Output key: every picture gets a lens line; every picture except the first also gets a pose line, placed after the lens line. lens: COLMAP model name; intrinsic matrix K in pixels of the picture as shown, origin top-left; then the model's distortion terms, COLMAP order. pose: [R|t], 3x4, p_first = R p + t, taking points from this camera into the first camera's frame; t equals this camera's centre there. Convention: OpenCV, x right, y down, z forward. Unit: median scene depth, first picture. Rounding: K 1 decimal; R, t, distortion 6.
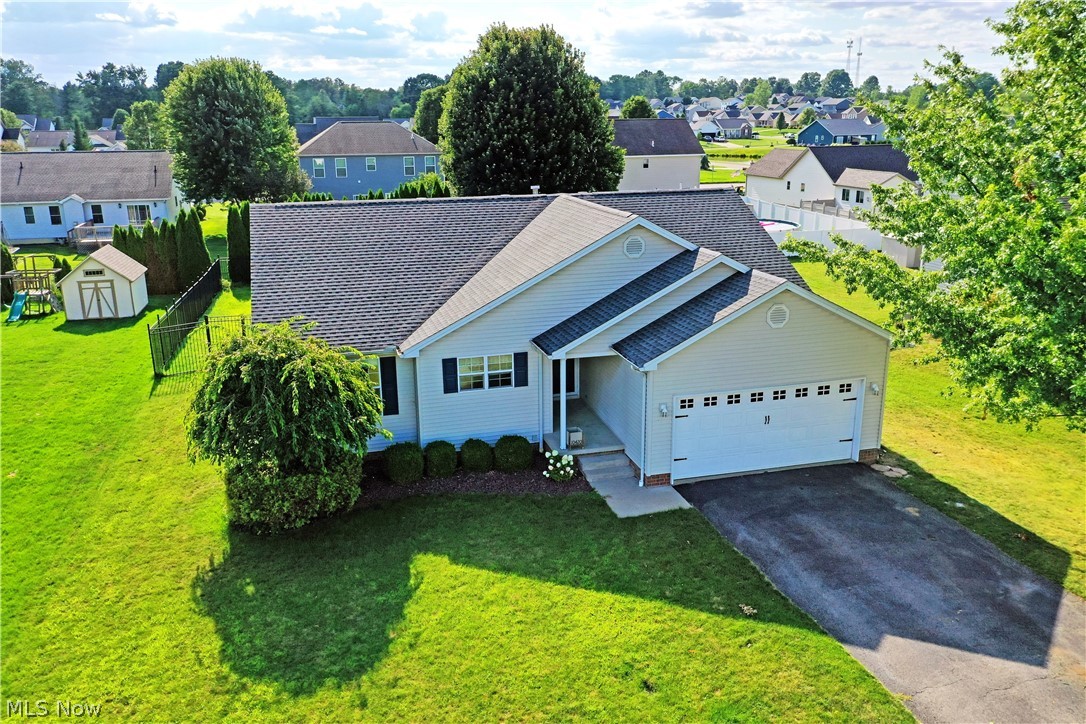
lens RADIAL K [[871.2, 0, 543.0], [0, 871.2, 362.0], [0, 0, 1]] dist [0.026216, -0.002585]
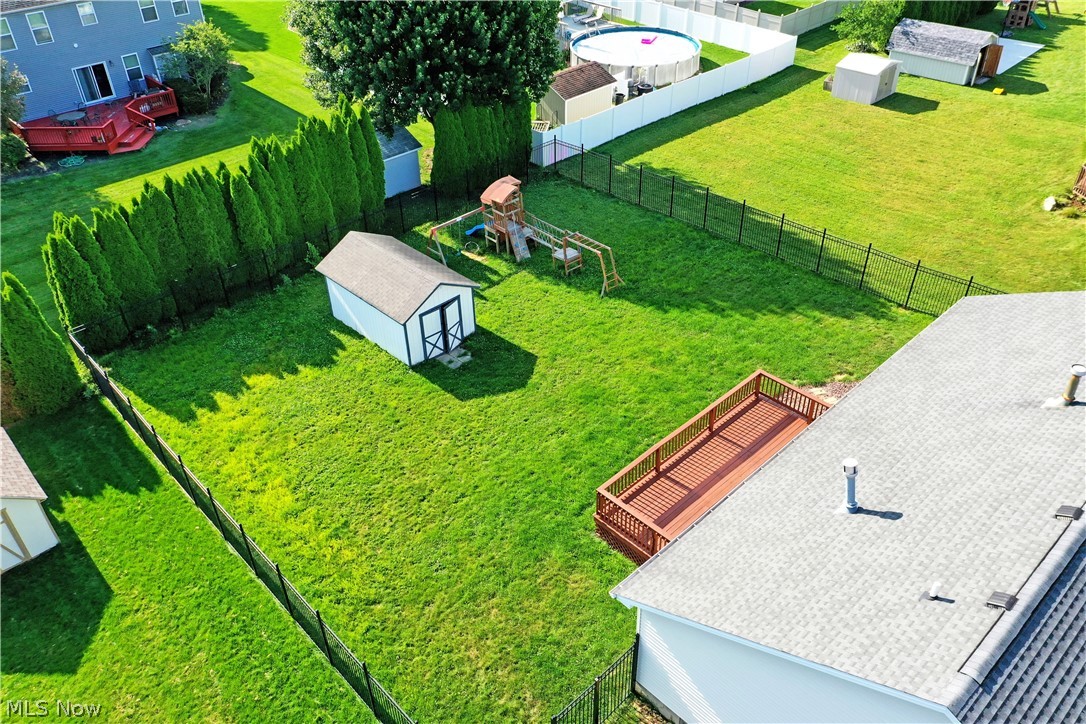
lens RADIAL K [[871.2, 0, 543.0], [0, 871.2, 362.0], [0, 0, 1]] dist [0.026216, -0.002585]
pose [[0.882082, -0.288466, 0.372450, -0.778760], [0.142608, 0.917013, 0.372492, -0.671159], [-0.448993, -0.275454, 0.850018, 0.884349]]
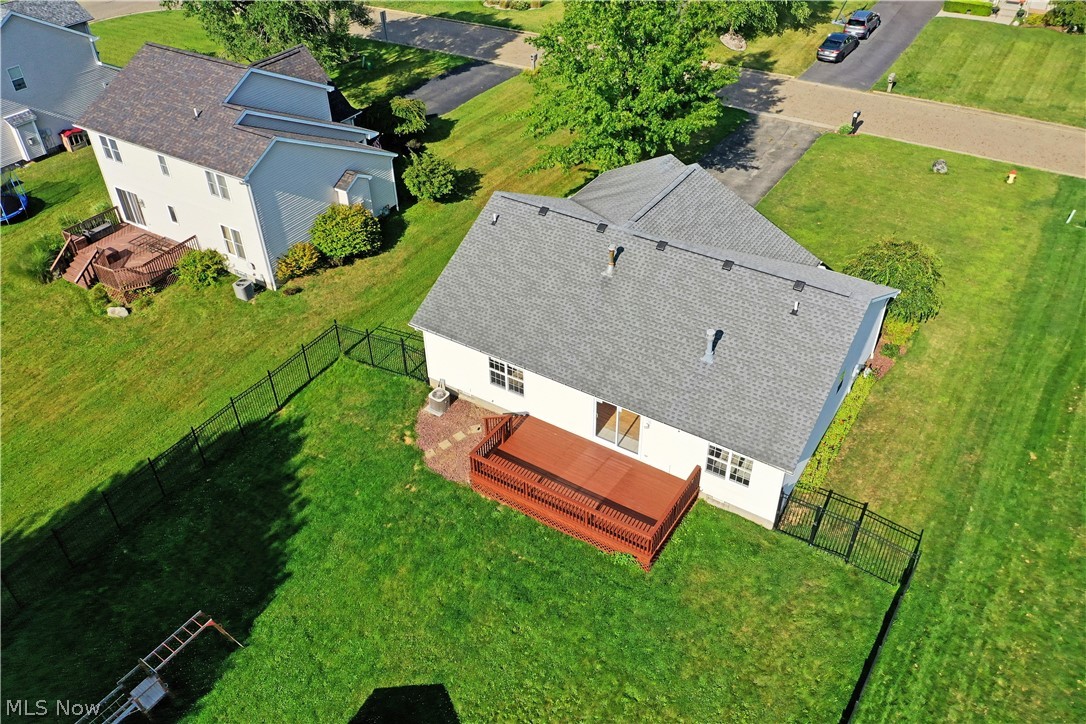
lens RADIAL K [[855.1, 0, 543.0], [0, 855.1, 362.0], [0, 0, 1]] dist [0.022198, 0.002652]
pose [[-0.663698, -0.449602, 0.597799, -0.909585], [0.218954, 0.647415, 0.730009, -1.261102], [-0.715238, 0.615395, -0.331246, 2.070918]]
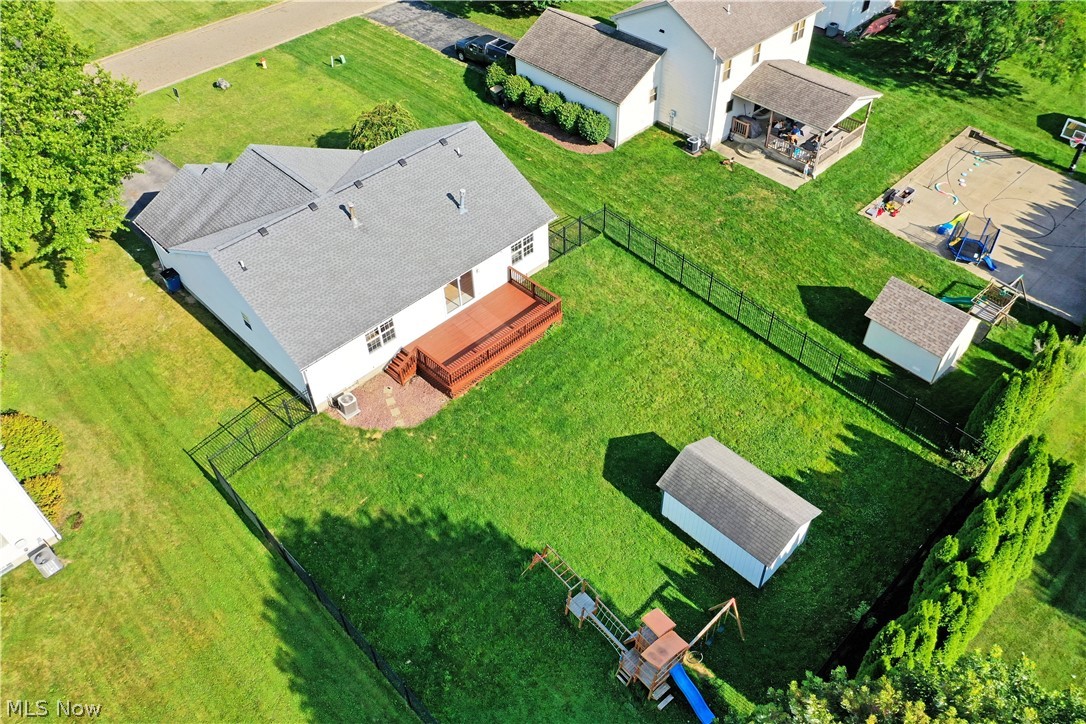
lens RADIAL K [[871.2, 0, 543.0], [0, 871.2, 362.0], [0, 0, 1]] dist [0.026216, -0.002585]
pose [[-0.878284, 0.358461, -0.316423, 0.336570], [-0.094985, 0.517785, 0.850222, -1.752809], [0.468610, 0.776791, -0.420714, 2.629268]]
